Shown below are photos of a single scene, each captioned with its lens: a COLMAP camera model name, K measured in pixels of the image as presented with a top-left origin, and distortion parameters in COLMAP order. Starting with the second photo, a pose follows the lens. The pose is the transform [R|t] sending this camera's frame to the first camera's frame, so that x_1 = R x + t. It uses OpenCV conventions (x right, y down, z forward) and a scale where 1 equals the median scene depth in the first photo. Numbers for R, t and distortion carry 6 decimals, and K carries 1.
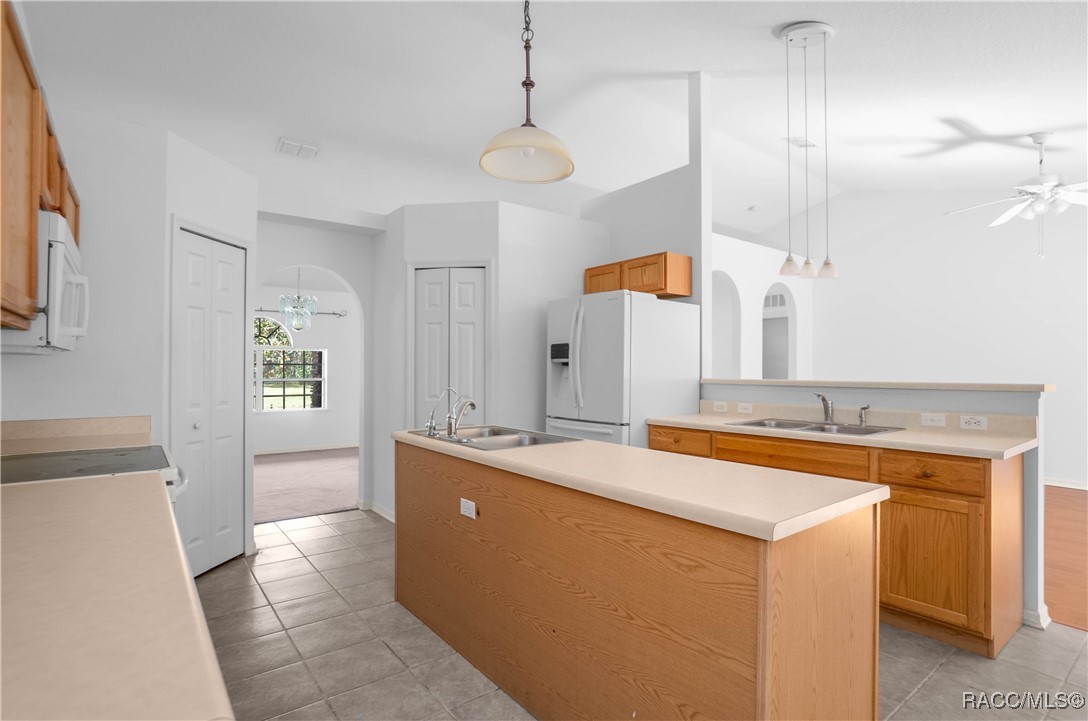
lens RADIAL K [[555.0, 0, 516.4], [0, 555.0, 363.3], [0, 0, 1]] dist [-0.013691, -0.000401]
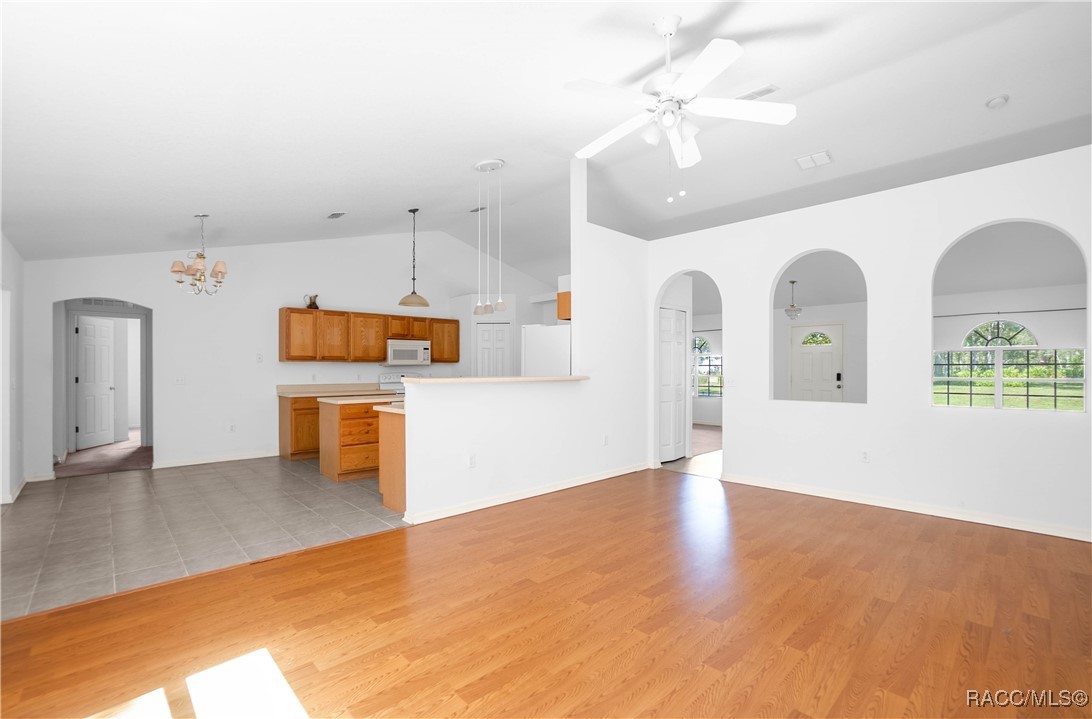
lens RADIAL K [[488.5, 0, 548.4], [0, 488.5, 366.8], [0, 0, 1]] dist [-0.062728, 0.021708]
pose [[0.148872, -0.003398, -0.988851, 1.747631], [0.011691, 0.999930, -0.001676, 0.007451], [0.988787, -0.011311, 0.148901, 0.805400]]
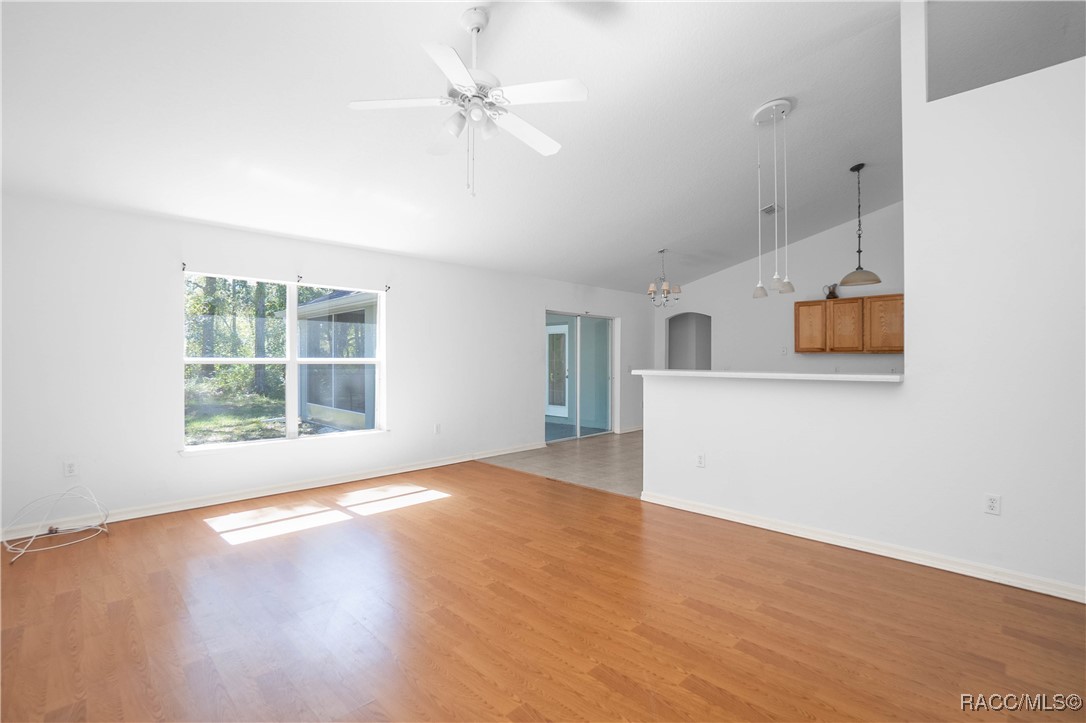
lens RADIAL K [[490.1, 0, 543.0], [0, 490.1, 361.5], [0, 0, 1]] dist [-0.060458, 0.000062]
pose [[-0.985467, -0.001214, -0.169862, 1.118504], [-0.000127, 0.999979, -0.006410, 0.014928], [0.169866, -0.006296, -0.985447, 1.776189]]
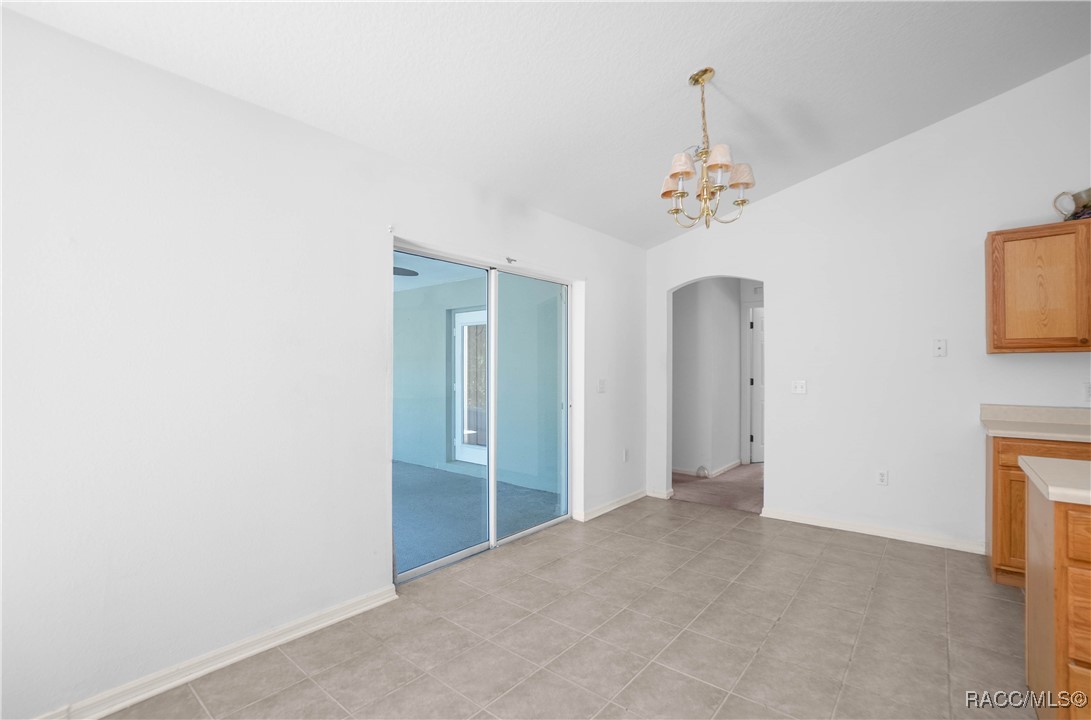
lens RADIAL K [[488.0, 0, 547.9], [0, 488.0, 367.3], [0, 0, 1]] dist [-0.062728, 0.021708]
pose [[-0.964618, -0.000688, -0.263651, 0.756787], [0.003126, 0.999896, -0.014045, 0.005601], [0.263633, -0.014372, -0.964516, 0.661677]]
